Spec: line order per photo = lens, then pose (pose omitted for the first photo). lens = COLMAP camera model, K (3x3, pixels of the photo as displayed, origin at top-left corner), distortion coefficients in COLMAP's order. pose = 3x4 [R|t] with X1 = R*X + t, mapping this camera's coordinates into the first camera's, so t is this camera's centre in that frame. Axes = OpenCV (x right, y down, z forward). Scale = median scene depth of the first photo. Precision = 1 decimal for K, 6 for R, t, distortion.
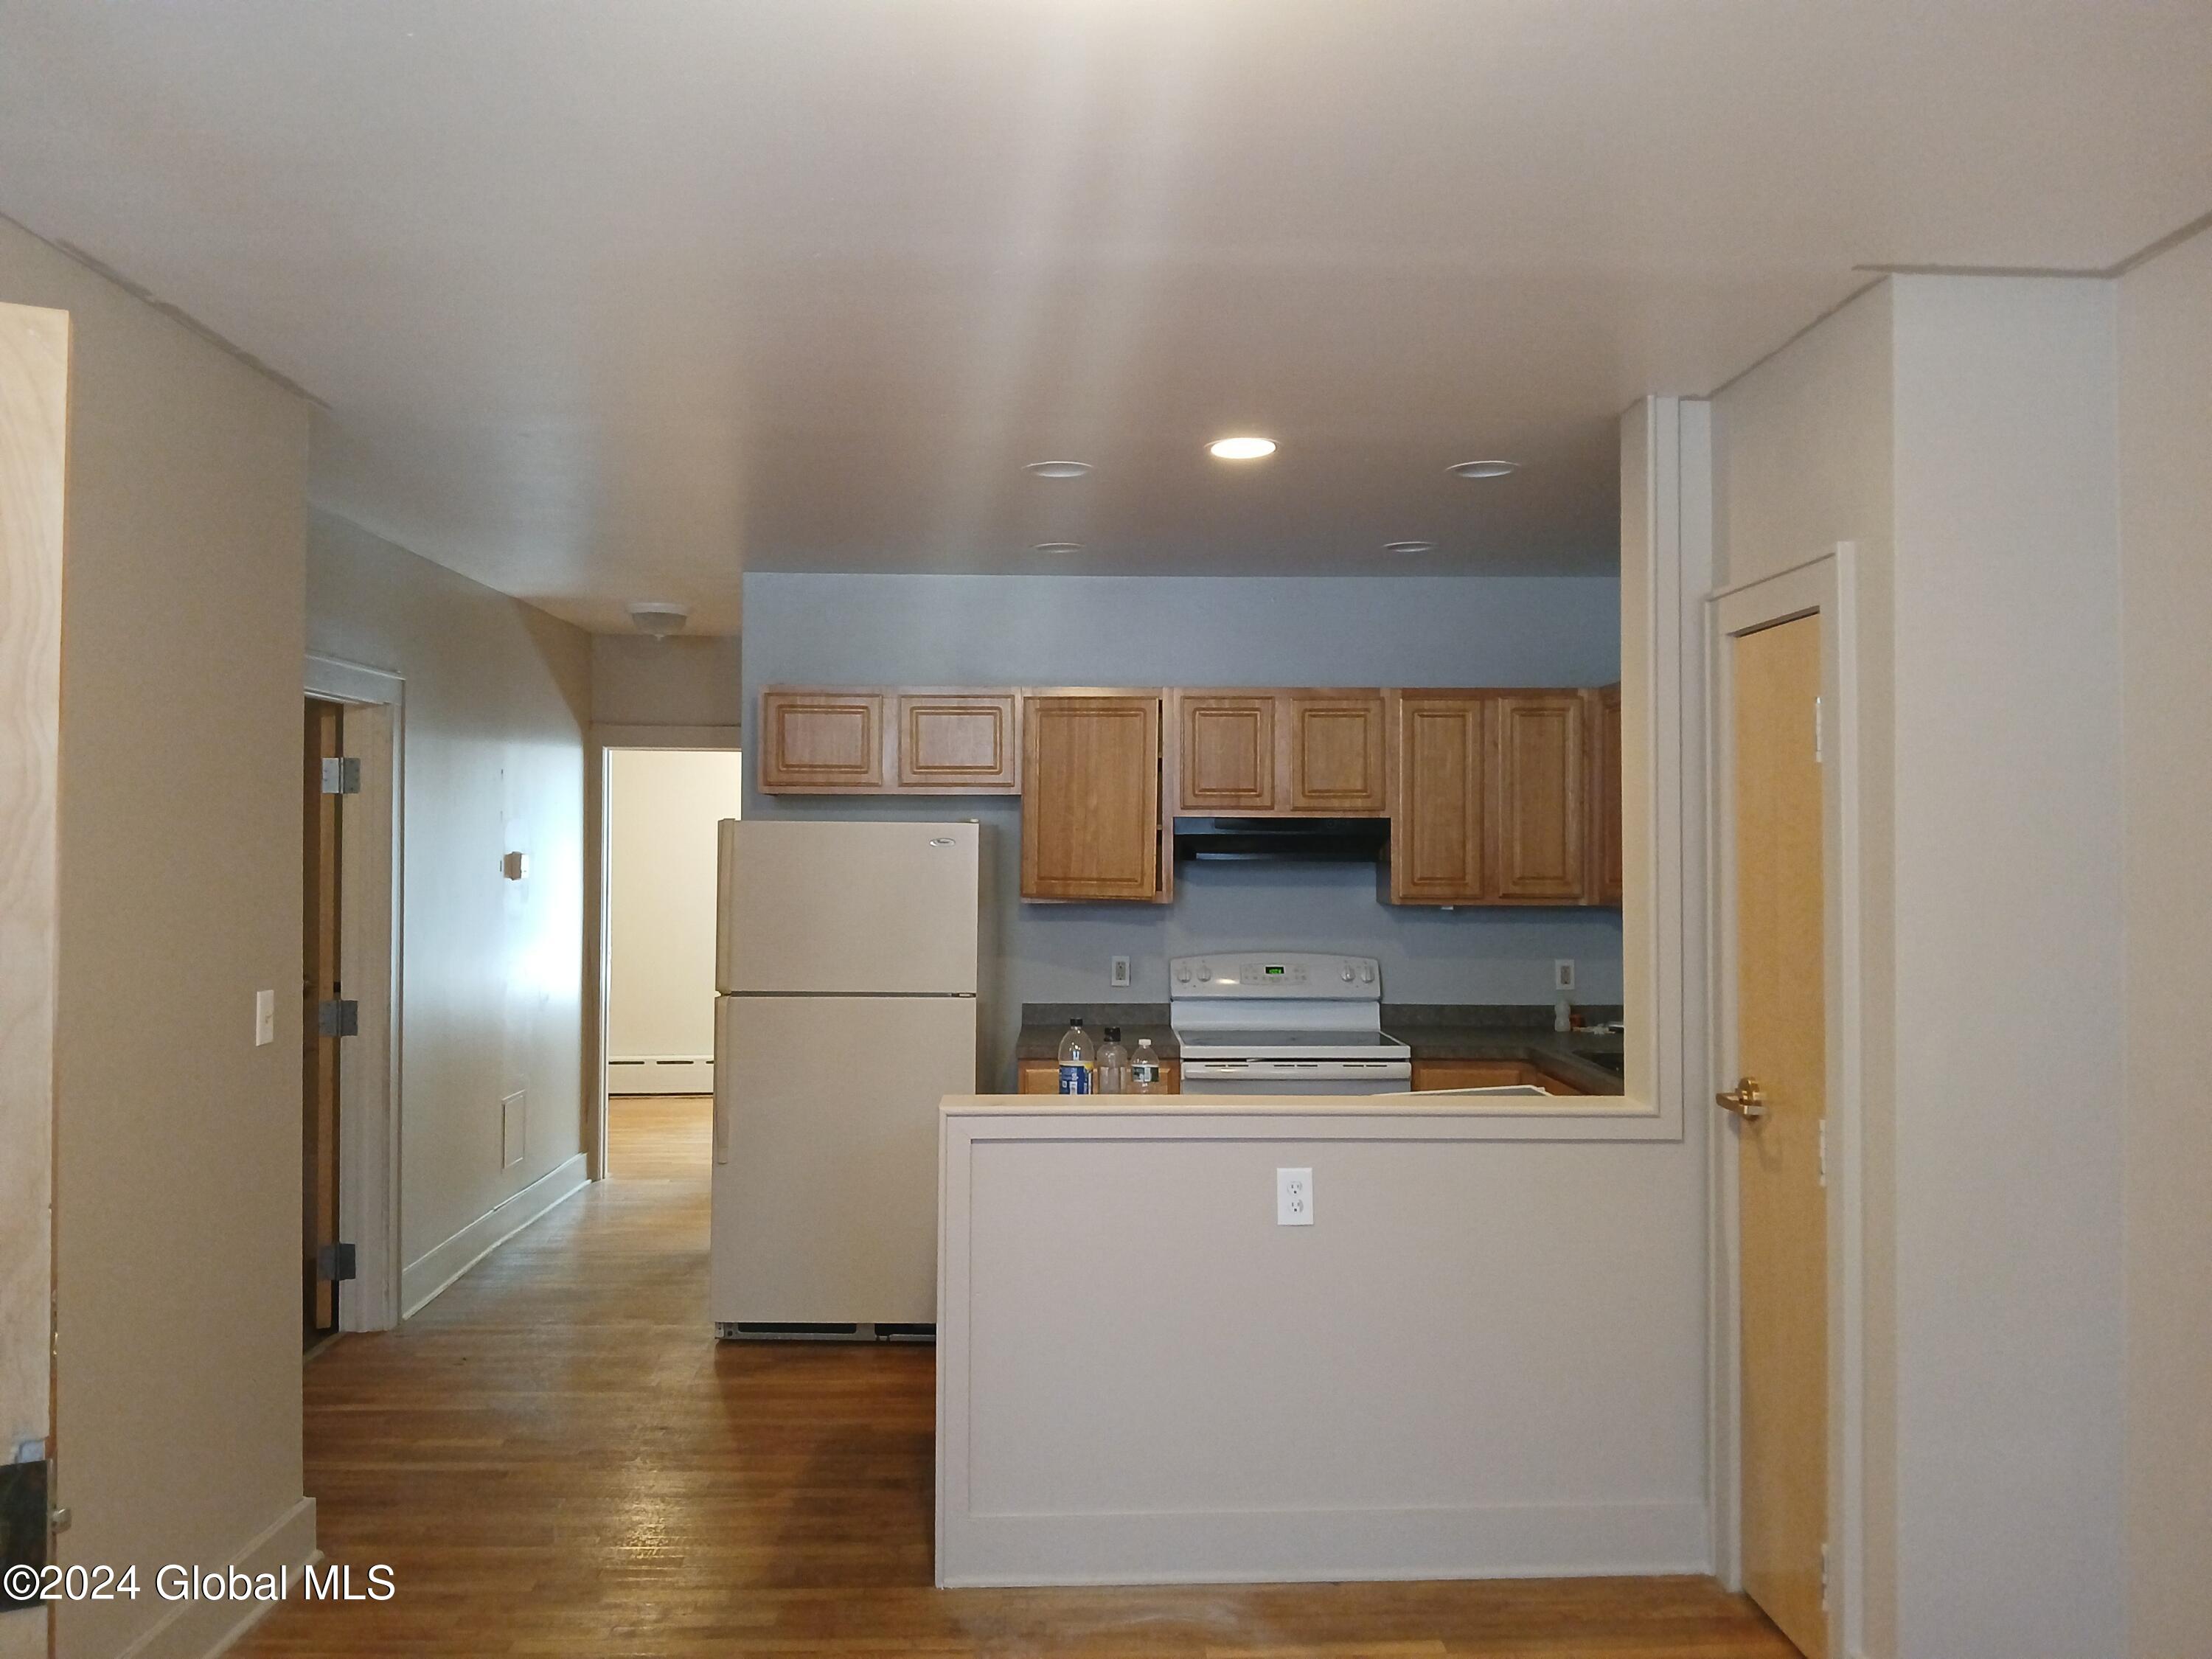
lens RADIAL K [[1701.9, 0, 1110.7], [0, 1701.9, 816.5], [0, 0, 1]] dist [0.114513, -0.245342]
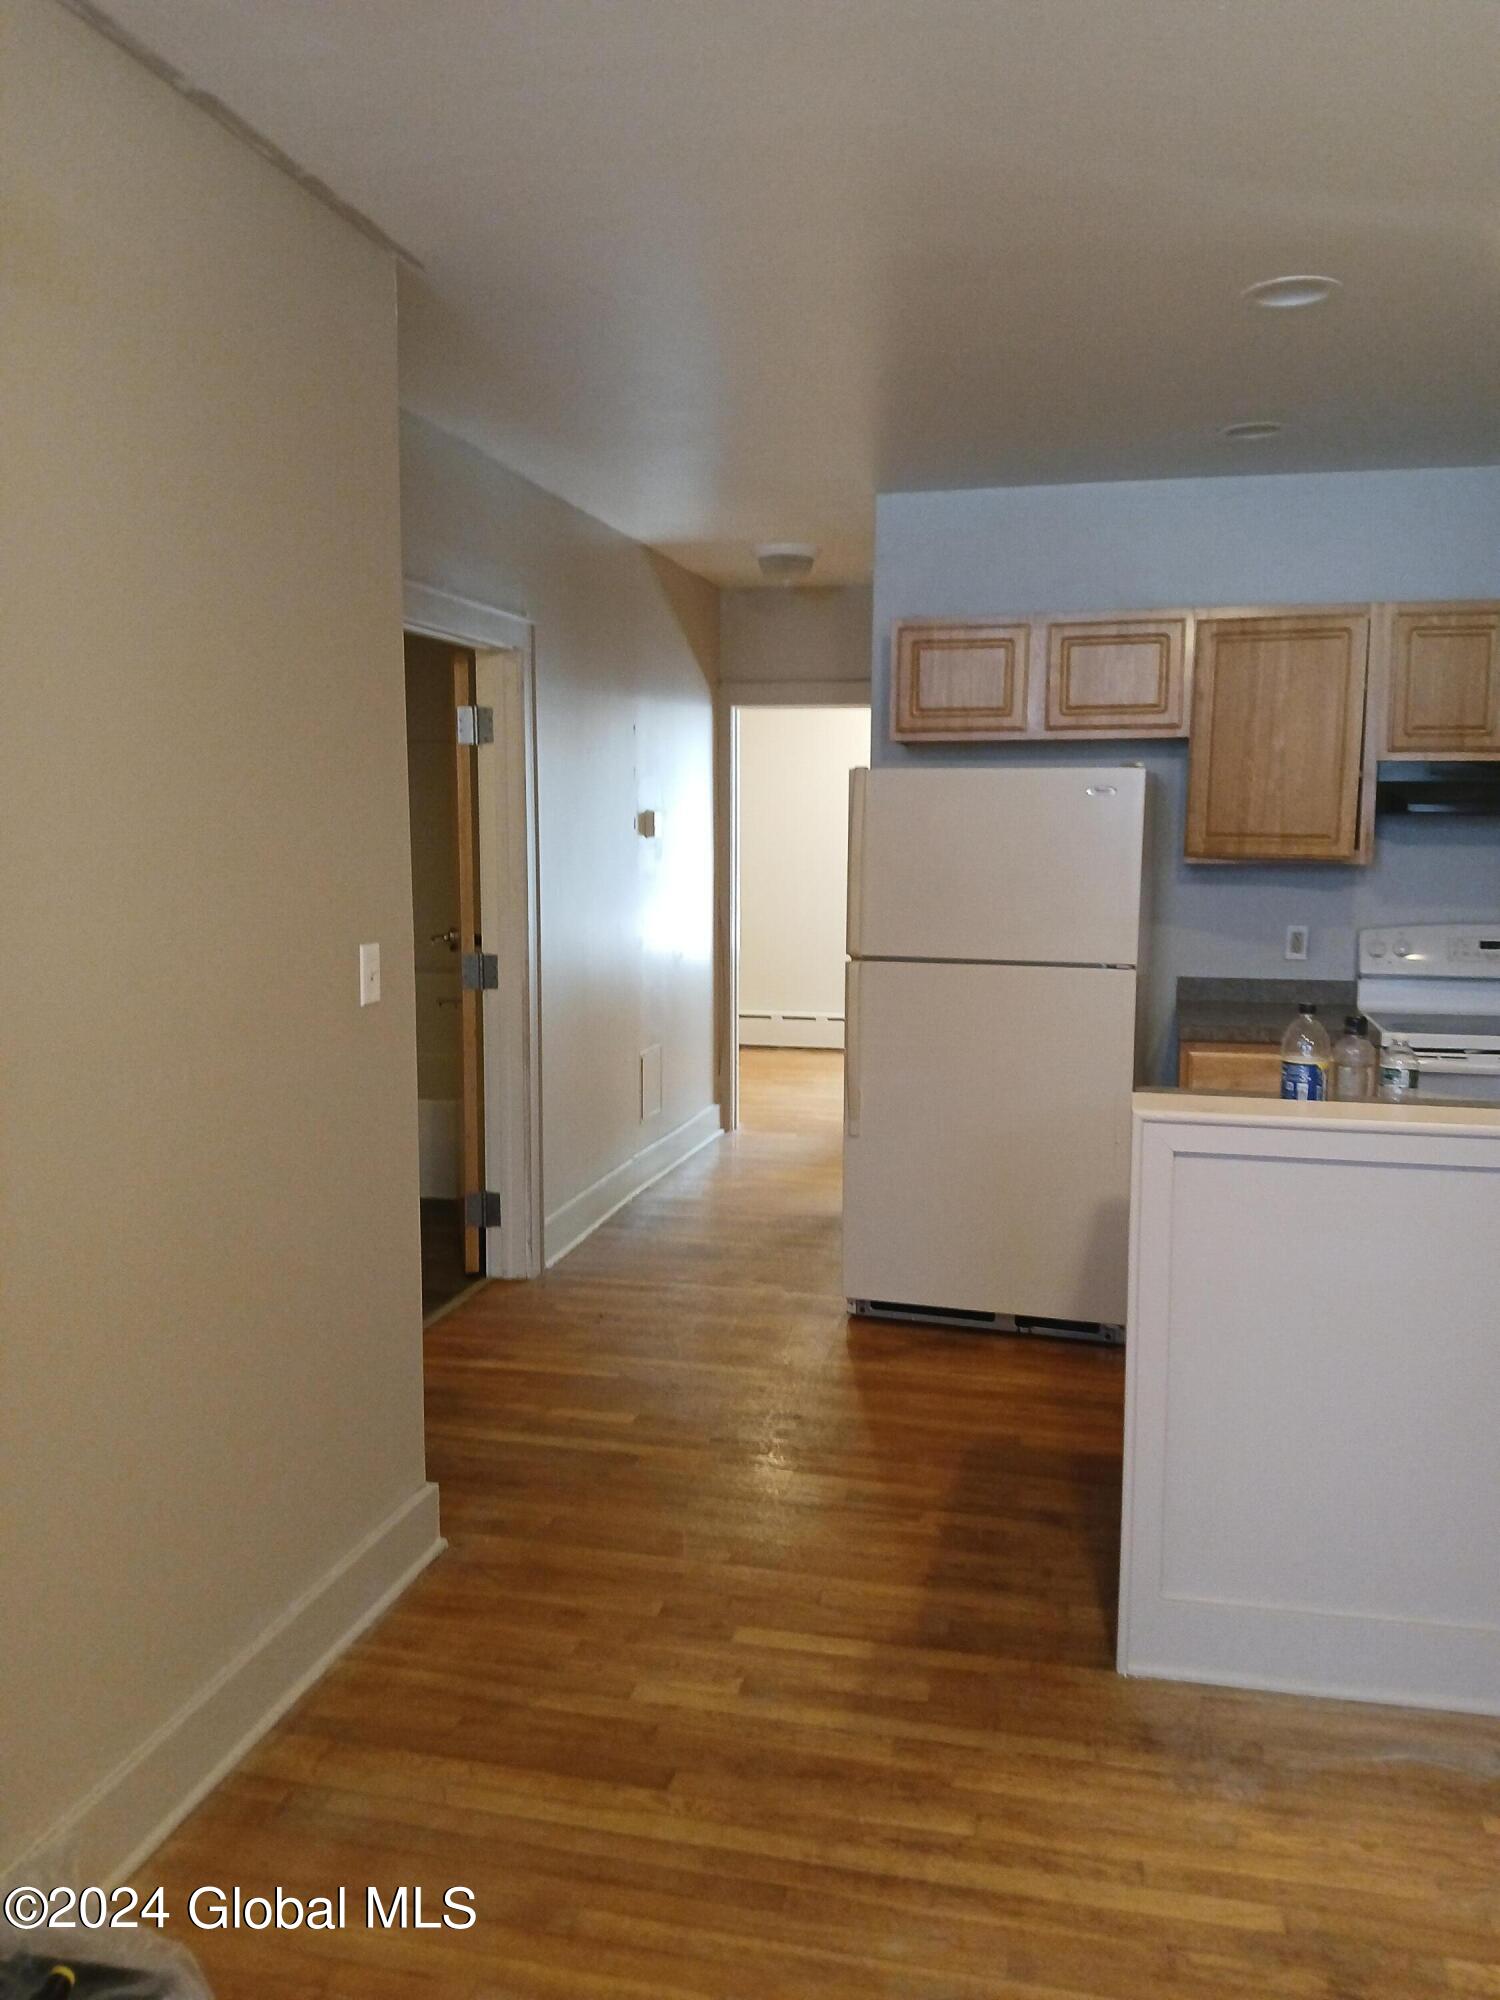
lens RADIAL K [[1538.8, 0, 750.0], [0, 1538.8, 1000.0], [0, 0, 1]] dist [0.114513, -0.245342]
pose [[0.961696, 0.031936, -0.272252, -0.049335], [0.004118, 0.991395, 0.130840, 0.015841], [0.274088, -0.126949, 0.953289, 0.174654]]
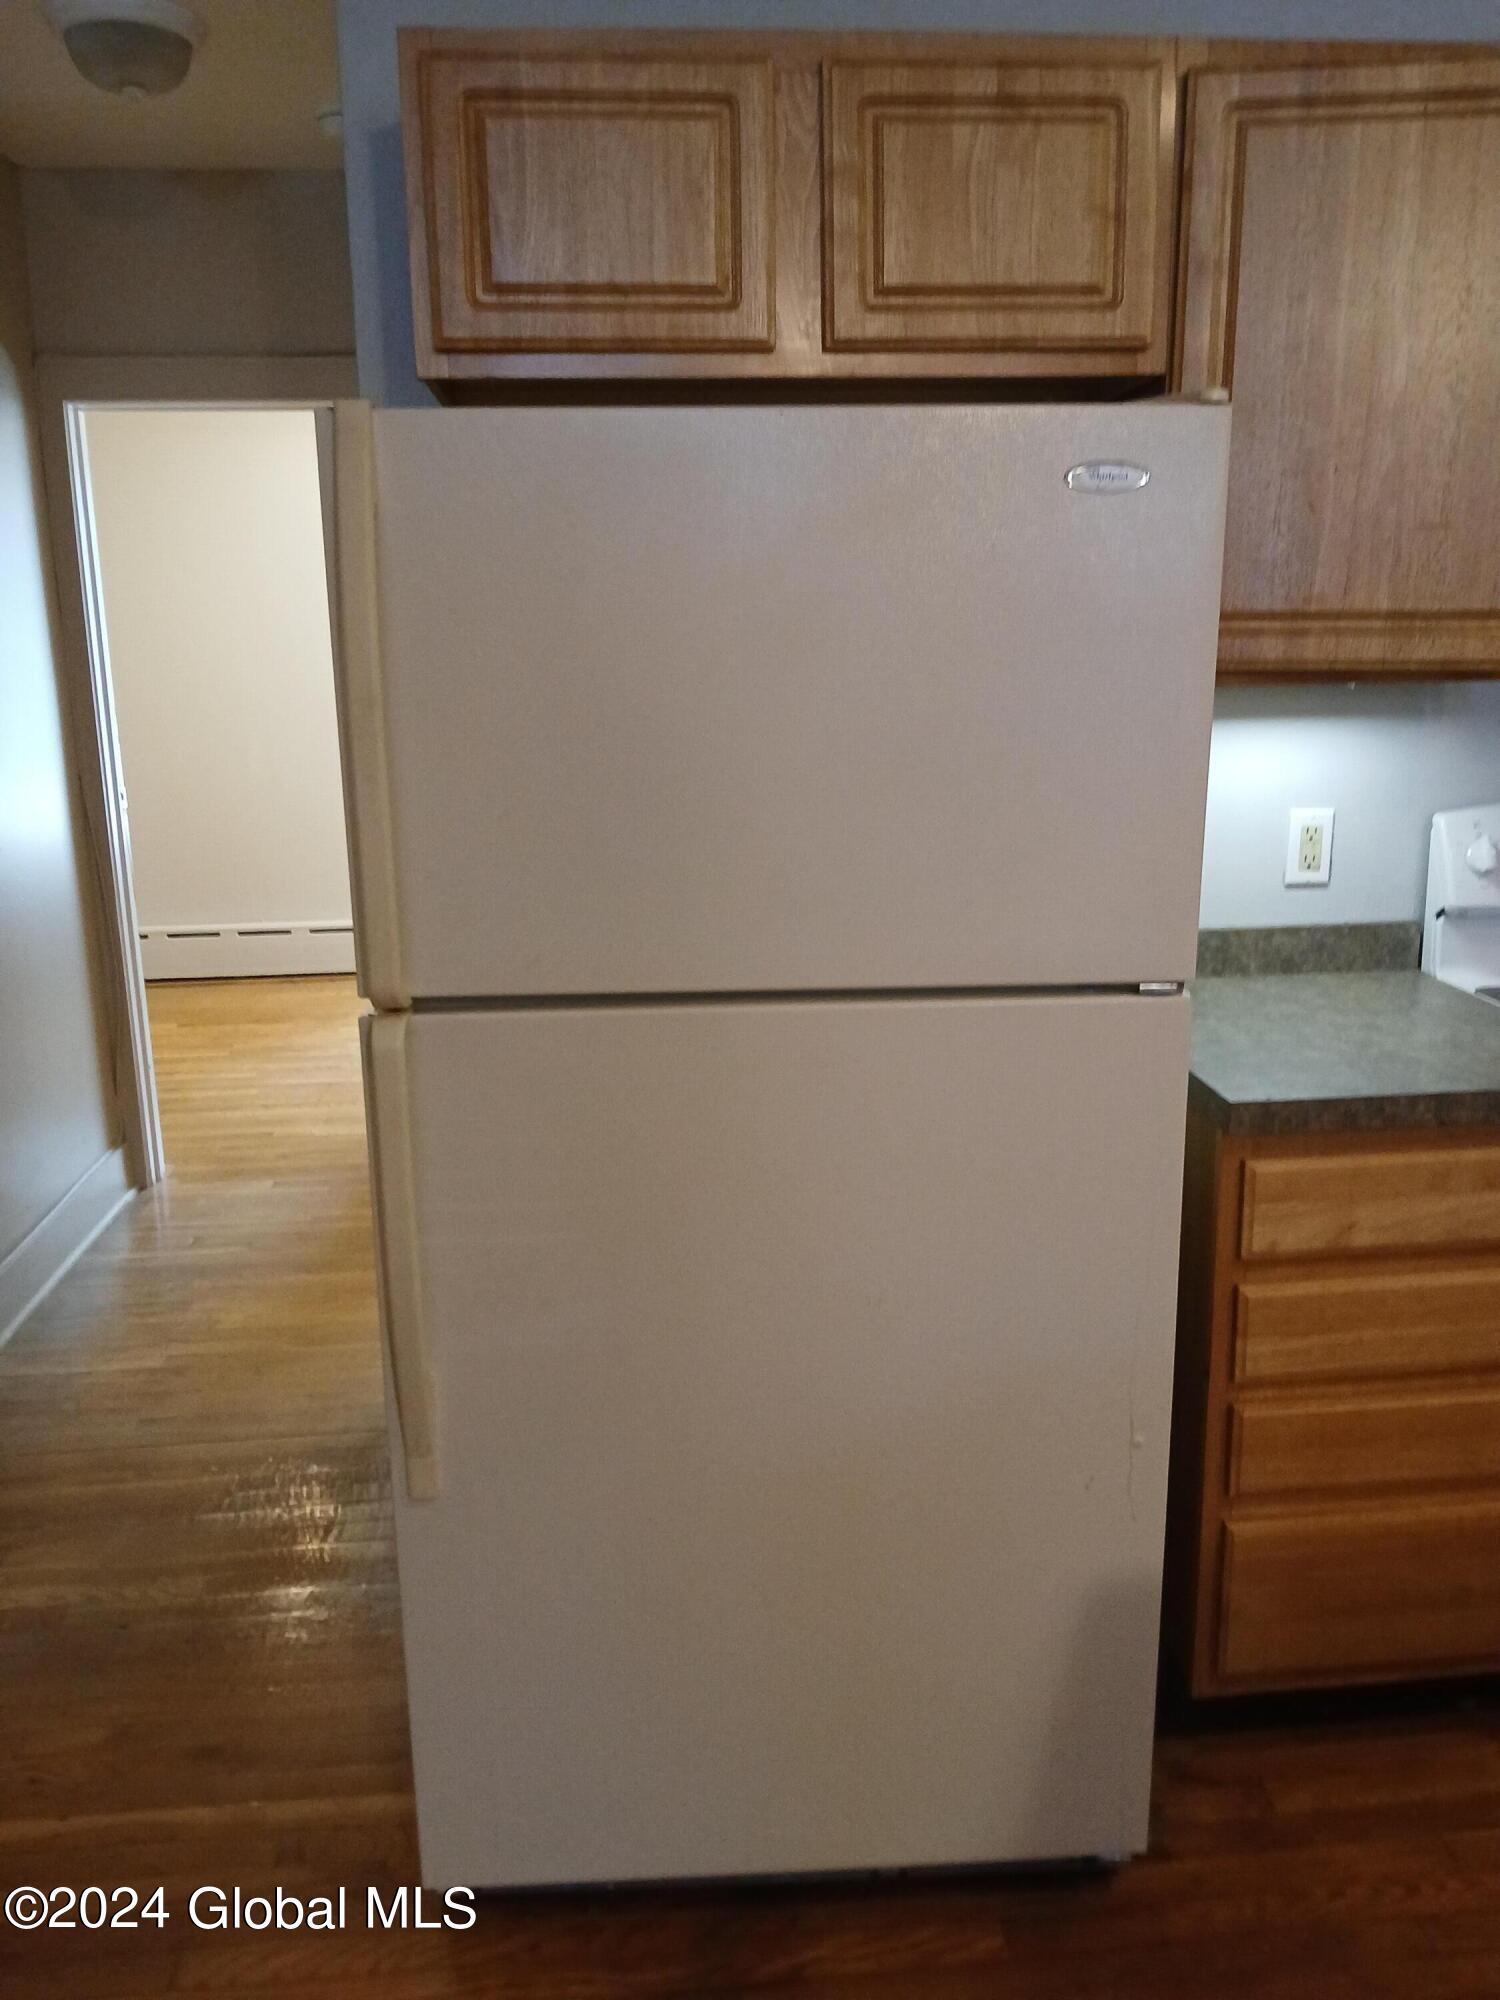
lens RADIAL K [[1534.1, 0, 750.0], [0, 1534.1, 1000.0], [0, 0, 1]] dist [-0.008890, -0.006272]
pose [[0.998026, -0.031613, 0.054257, -0.164225], [0.017370, 0.969301, 0.245263, 0.034370], [-0.060345, -0.243836, 0.967937, 0.682411]]
